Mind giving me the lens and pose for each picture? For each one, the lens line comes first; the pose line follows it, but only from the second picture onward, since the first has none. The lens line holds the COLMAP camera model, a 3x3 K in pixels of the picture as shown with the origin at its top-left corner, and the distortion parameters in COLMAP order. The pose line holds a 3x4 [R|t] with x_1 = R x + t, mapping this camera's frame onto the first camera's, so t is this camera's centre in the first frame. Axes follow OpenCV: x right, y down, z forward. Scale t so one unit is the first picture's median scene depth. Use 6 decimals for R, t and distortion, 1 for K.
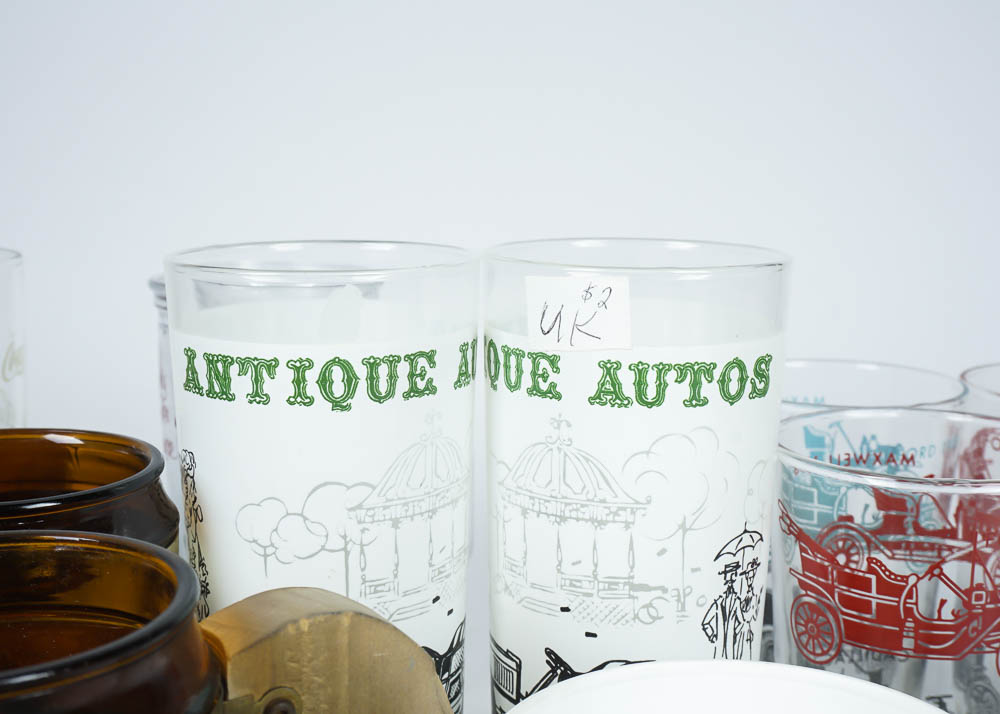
lens RADIAL K [[1309.5, 0, 498.4], [0, 1309.5, 364.0], [0, 0, 1]] dist [0.018240, 0.000000]
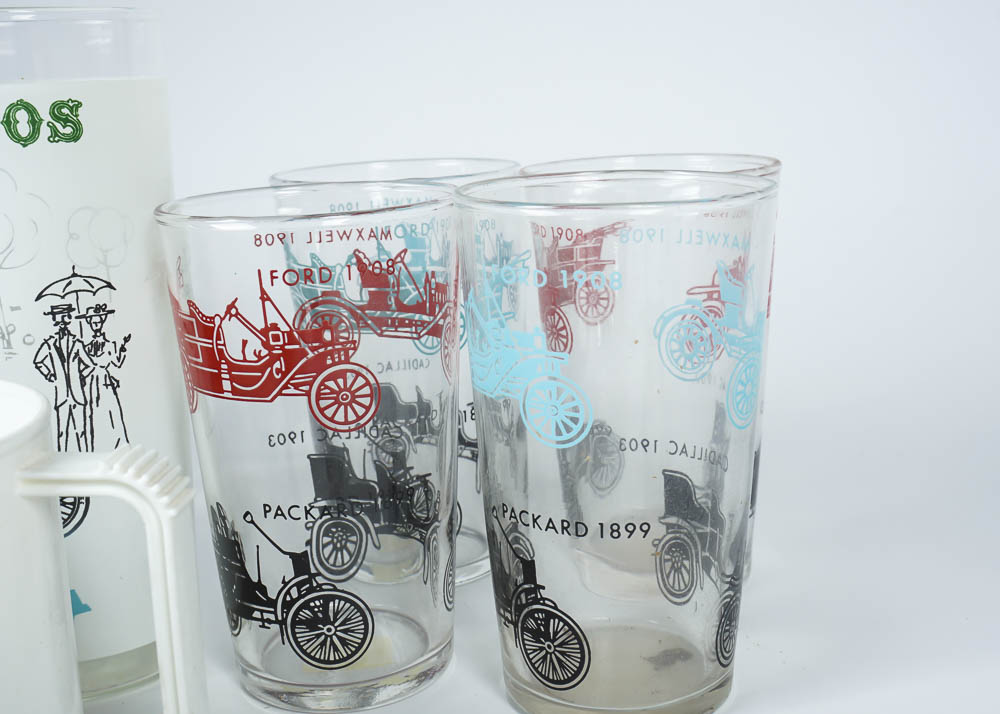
lens RADIAL K [[1309.5, 0, 502.7], [0, 1309.5, 363.8], [0, 0, 1]] dist [0.018240, 0.000000]
pose [[0.976107, 0.011516, -0.216984, 0.756353], [0.000735, 0.998414, 0.056298, 0.141147], [0.217289, -0.055112, 0.974550, 0.054257]]
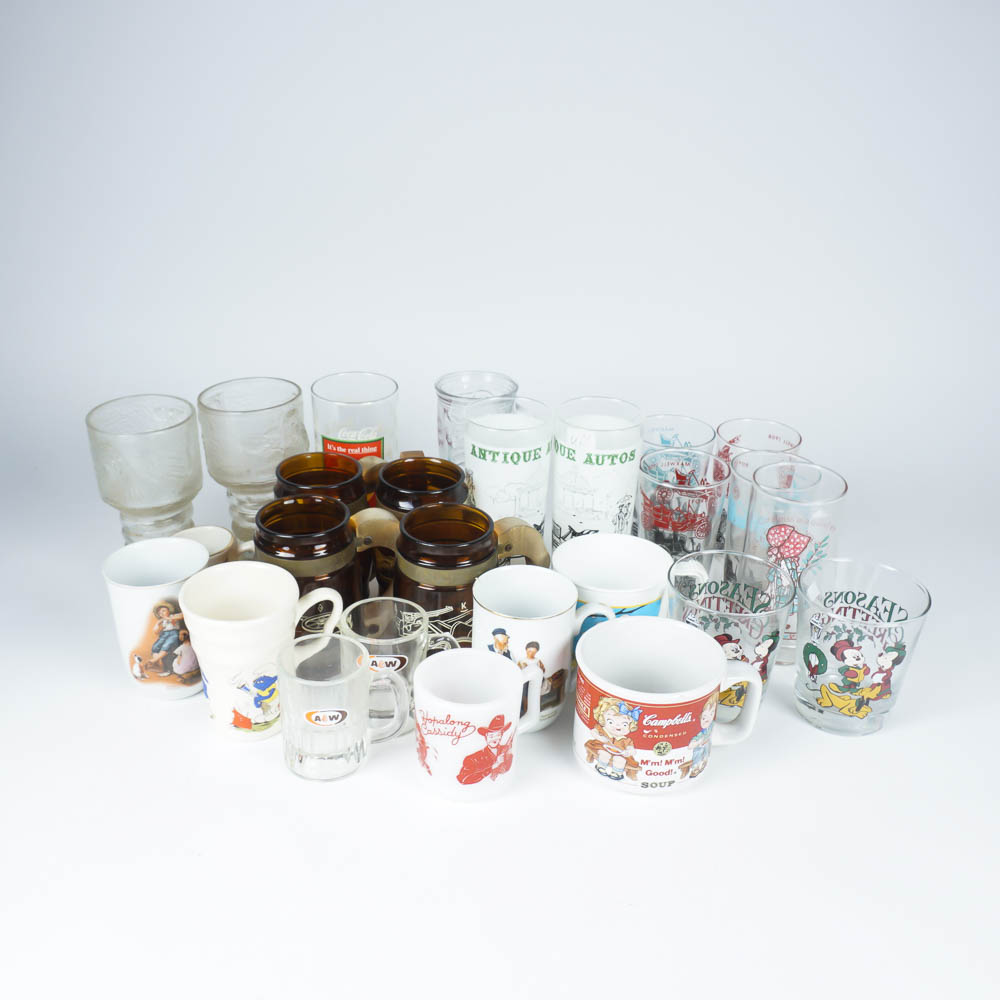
lens RADIAL K [[1130.7, 0, 505.0], [0, 1130.7, 498.1], [0, 0, 1]] dist [-0.071921, 0.000000]
pose [[0.999207, 0.034679, -0.019582, -0.079553], [-0.027902, 0.960418, 0.277162, -0.711342], [0.028419, -0.276396, 0.960624, -1.965788]]
